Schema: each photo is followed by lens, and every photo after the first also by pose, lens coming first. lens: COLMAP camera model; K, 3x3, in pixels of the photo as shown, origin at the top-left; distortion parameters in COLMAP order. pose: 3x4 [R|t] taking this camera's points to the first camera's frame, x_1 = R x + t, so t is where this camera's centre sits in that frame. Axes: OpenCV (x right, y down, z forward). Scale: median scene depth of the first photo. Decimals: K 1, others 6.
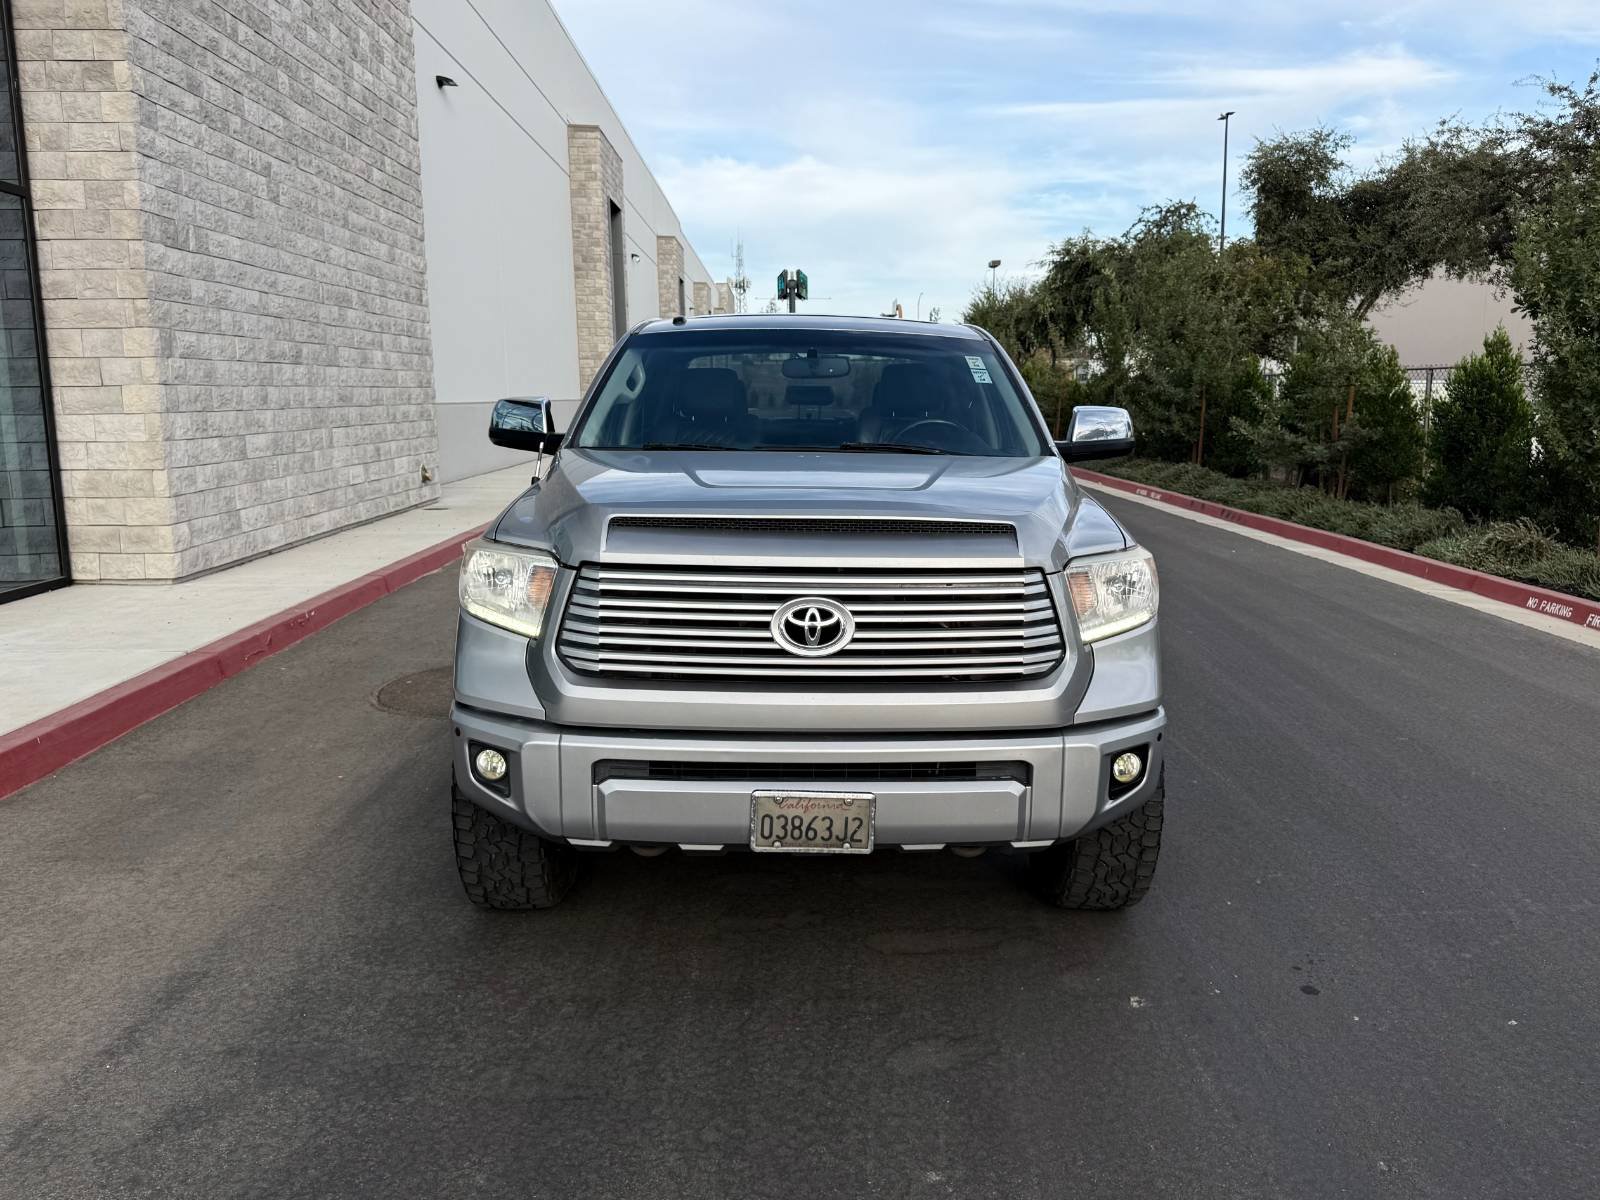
lens RADIAL K [[1269.9, 0, 820.7], [0, 1269.9, 623.9], [0, 0, 1]] dist [0.044455, -0.060092]
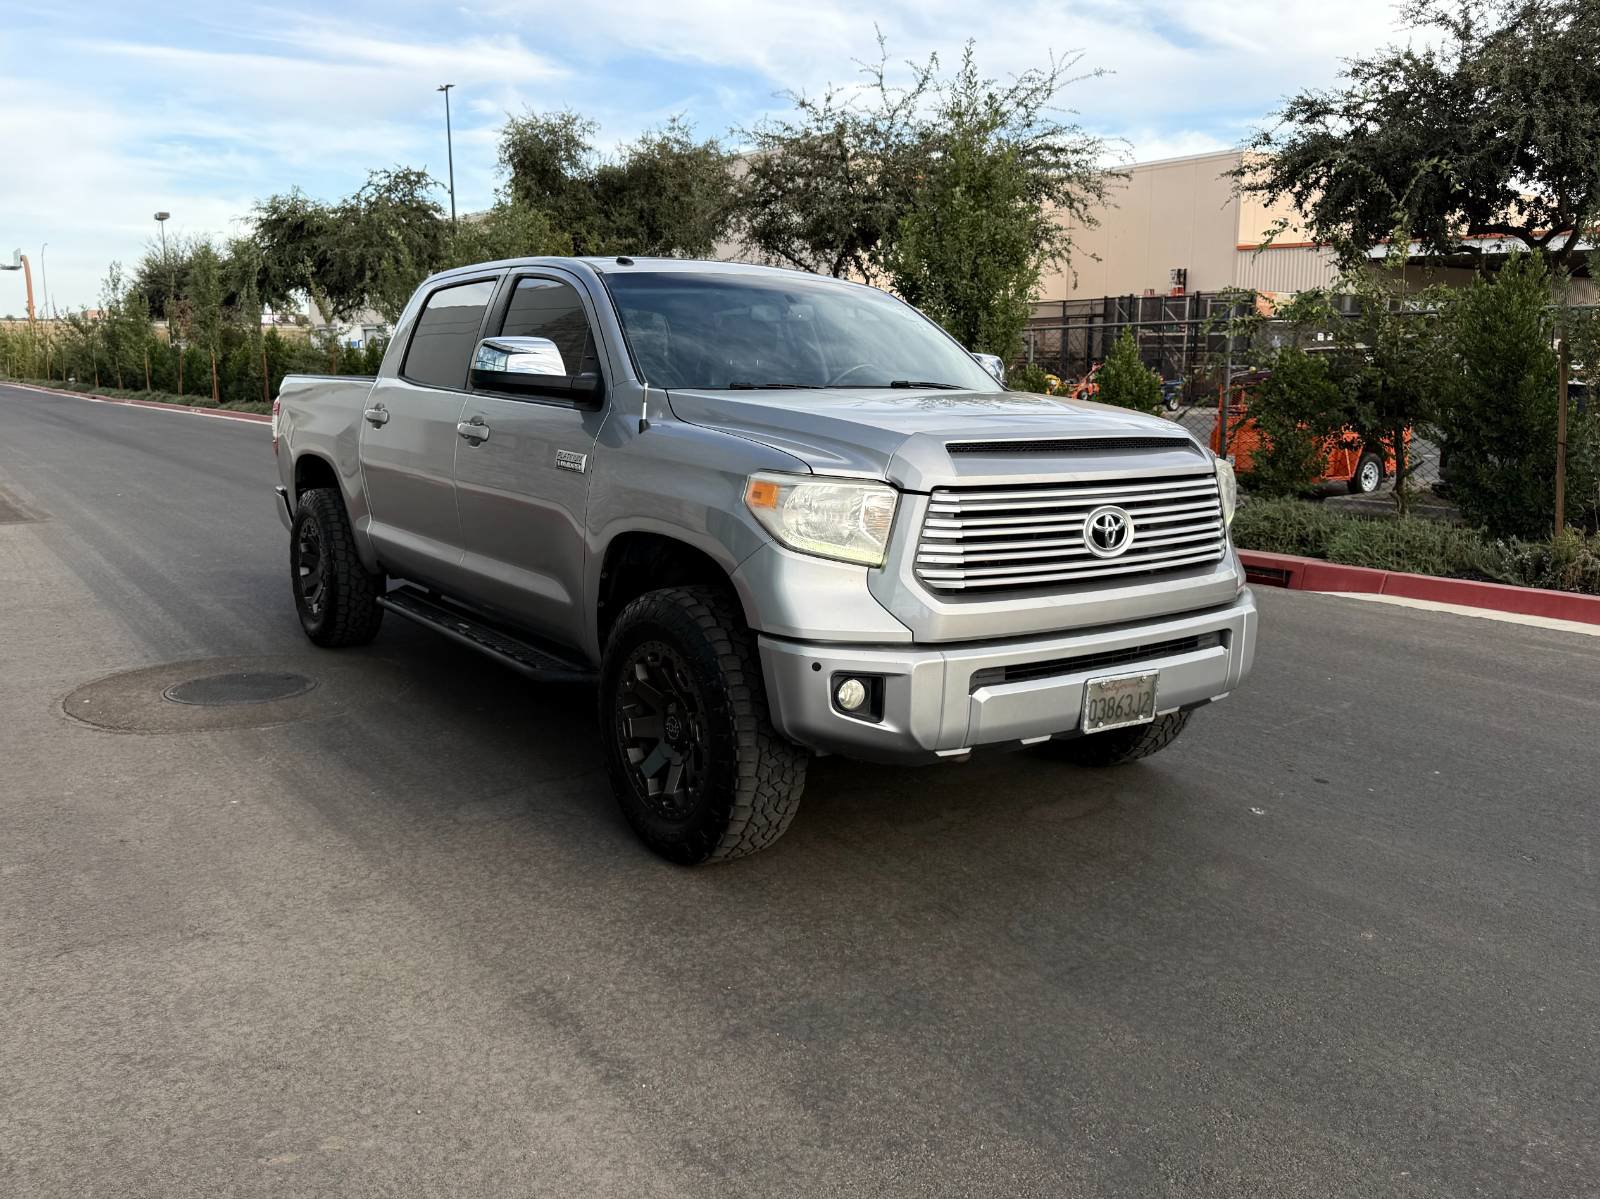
lens RADIAL K [[1269.9, 0, 801.1], [0, 1269.9, 597.6], [0, 0, 1]] dist [0.044455, -0.060092]
pose [[0.824054, -0.097858, 0.557996, -0.314854], [0.096325, 0.994829, 0.032213, -0.000756], [-0.558263, 0.027203, 0.829218, 0.071734]]
